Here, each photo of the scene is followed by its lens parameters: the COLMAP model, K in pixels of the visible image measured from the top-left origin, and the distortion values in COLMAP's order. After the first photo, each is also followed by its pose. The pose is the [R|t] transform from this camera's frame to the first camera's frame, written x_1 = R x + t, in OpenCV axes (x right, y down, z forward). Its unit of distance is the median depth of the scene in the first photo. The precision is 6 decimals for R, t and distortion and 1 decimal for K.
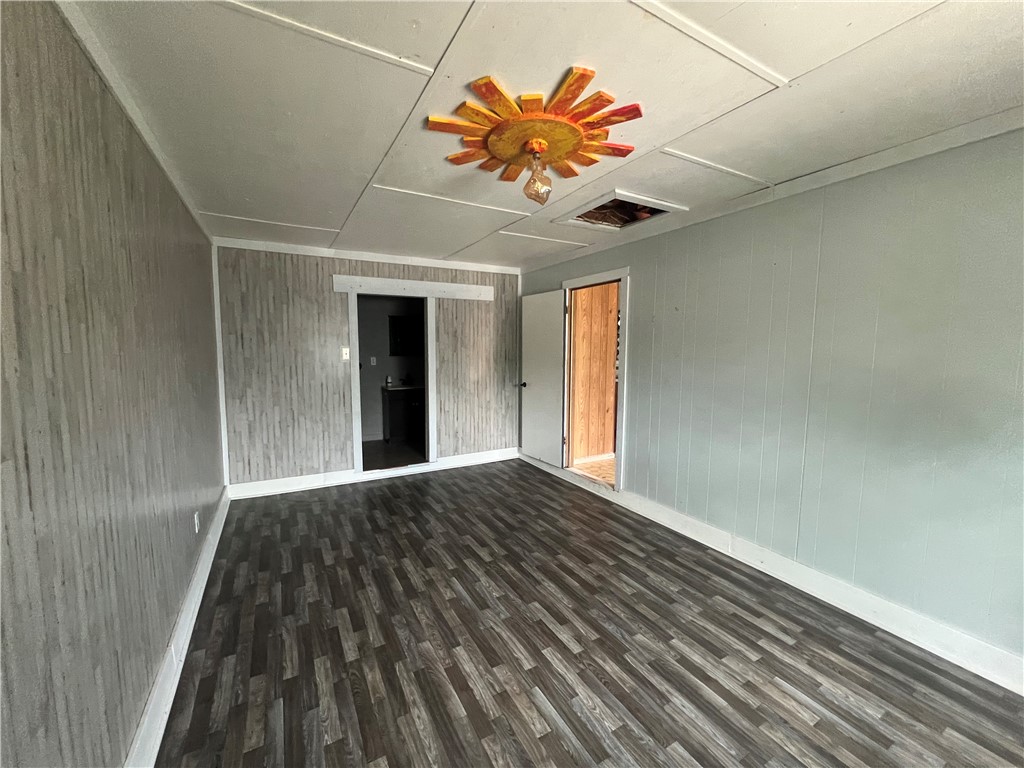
lens RADIAL K [[411.8, 0, 513.3], [0, 411.8, 384.1], [0, 0, 1]] dist [-0.007342, -0.000071]
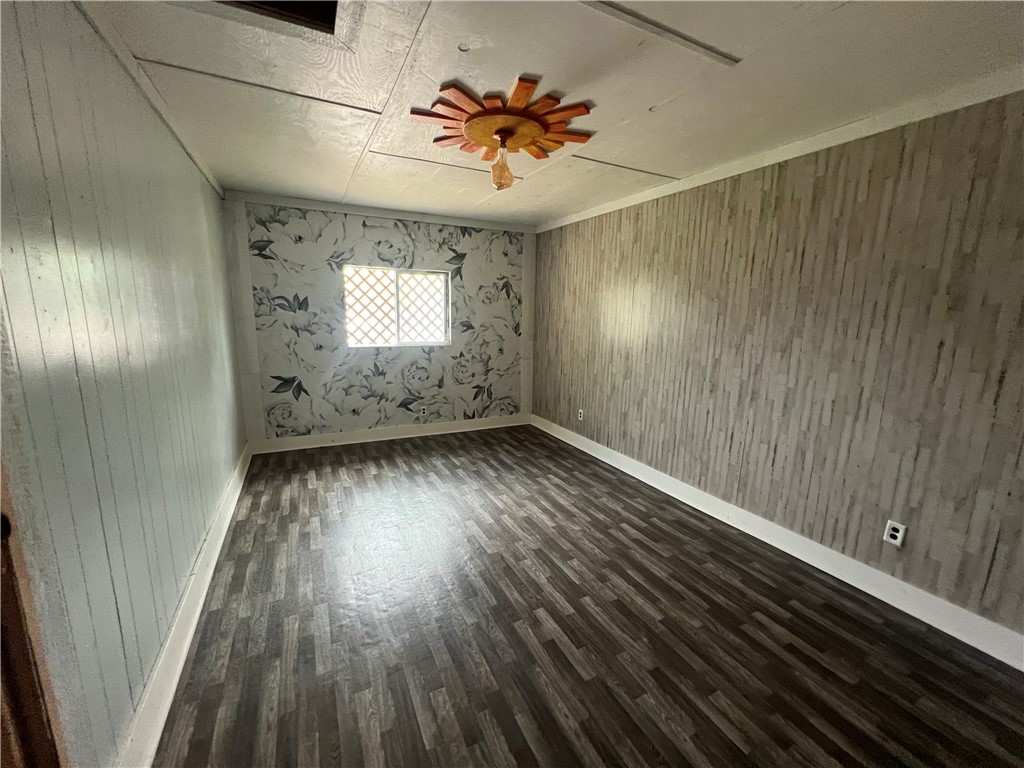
lens RADIAL K [[411.8, 0, 513.2], [0, 411.8, 384.4], [0, 0, 1]] dist [-0.007342, -0.000071]
pose [[-0.998570, -0.029897, 0.044311, -0.042600], [-0.016866, 0.962835, 0.269562, -0.183153], [-0.050723, 0.268429, -0.961963, 2.015365]]
